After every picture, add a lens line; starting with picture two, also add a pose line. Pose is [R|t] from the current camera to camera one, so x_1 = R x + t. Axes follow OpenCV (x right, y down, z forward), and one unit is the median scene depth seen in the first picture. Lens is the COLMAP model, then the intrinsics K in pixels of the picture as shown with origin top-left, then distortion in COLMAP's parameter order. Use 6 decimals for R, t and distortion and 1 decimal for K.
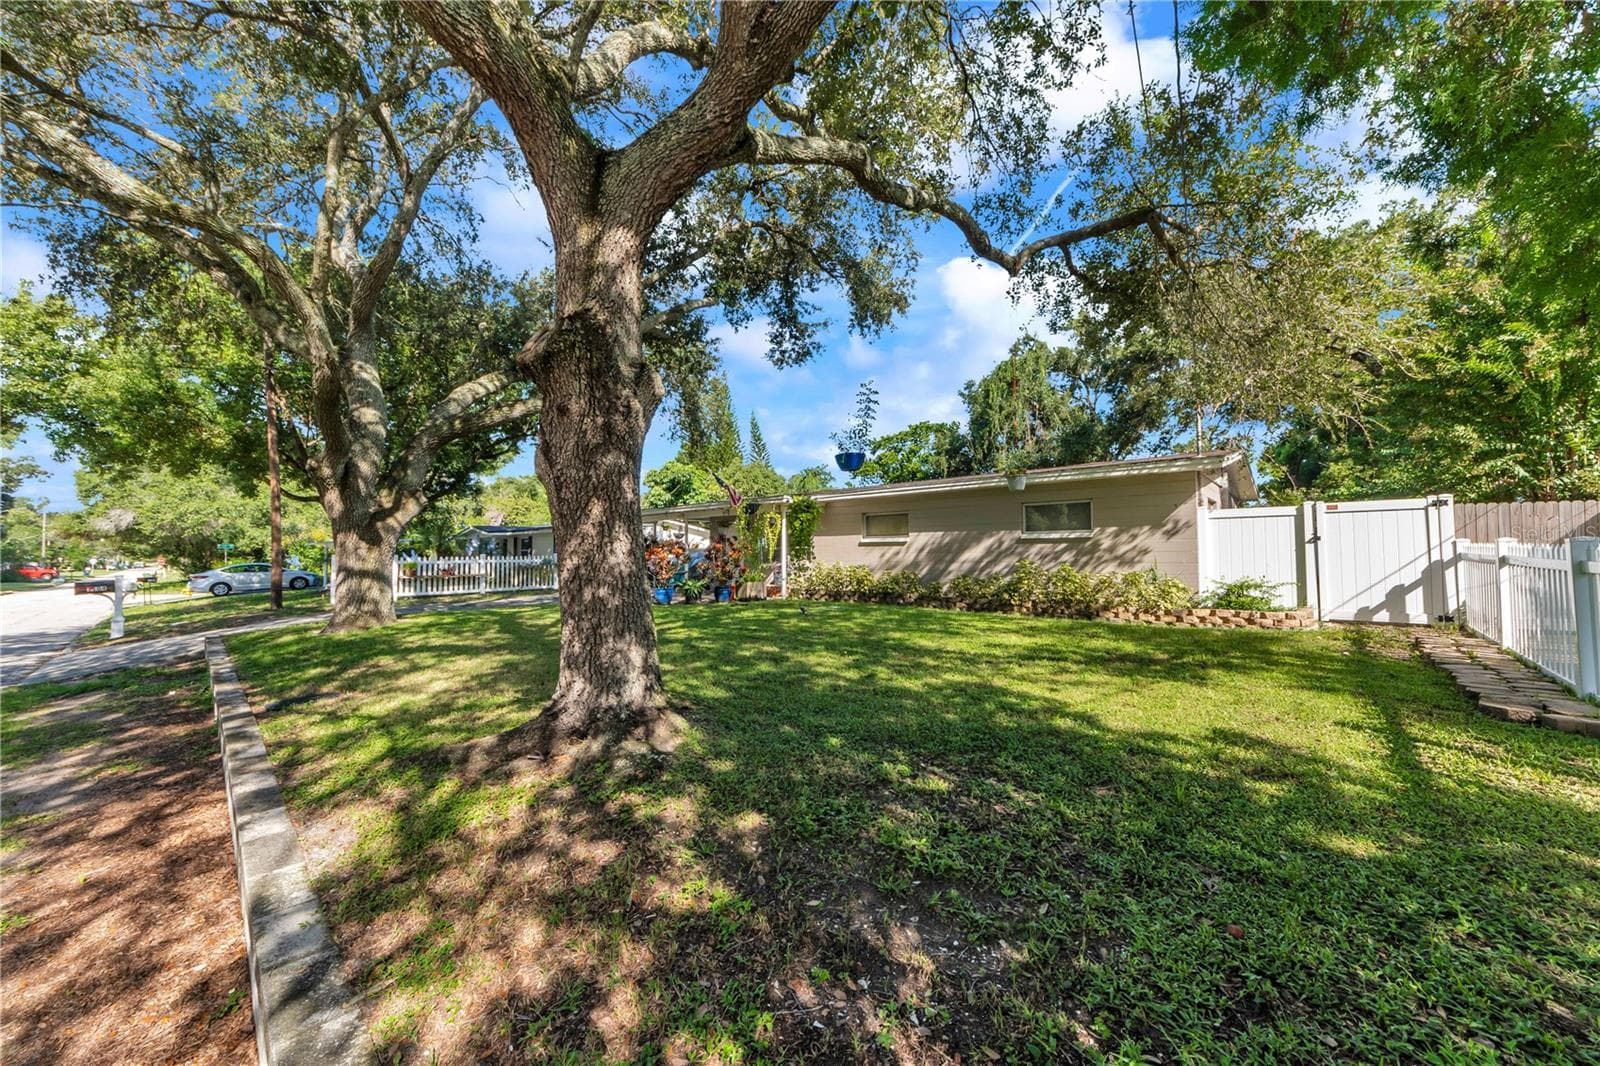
lens RADIAL K [[553.1, 0, 800.0], [0, 553.1, 533.0], [0, 0, 1]] dist [-0.000260, 0.000012]
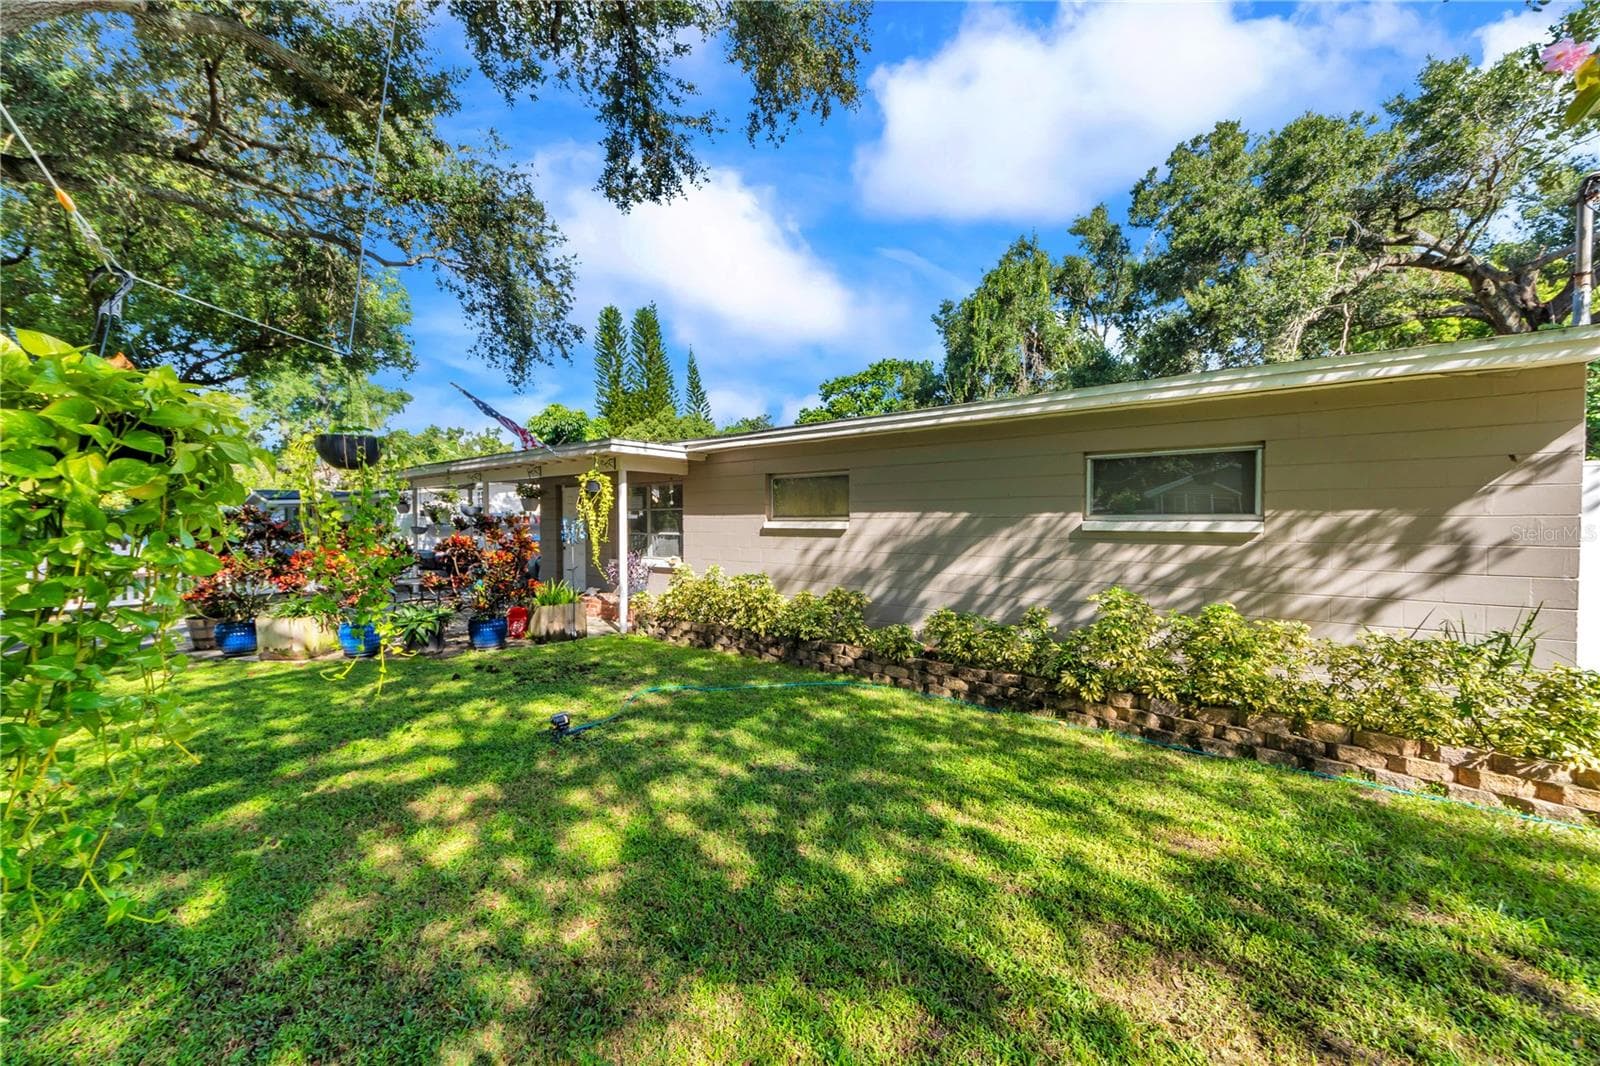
lens RADIAL K [[553.1, 0, 800.0], [0, 553.1, 533.0], [0, 0, 1]] dist [-0.000260, 0.000012]
pose [[0.998110, -0.001457, 0.061428, 0.106021], [-0.002827, 0.997572, 0.069591, -0.015776], [-0.061380, -0.069633, 0.995683, 0.434990]]
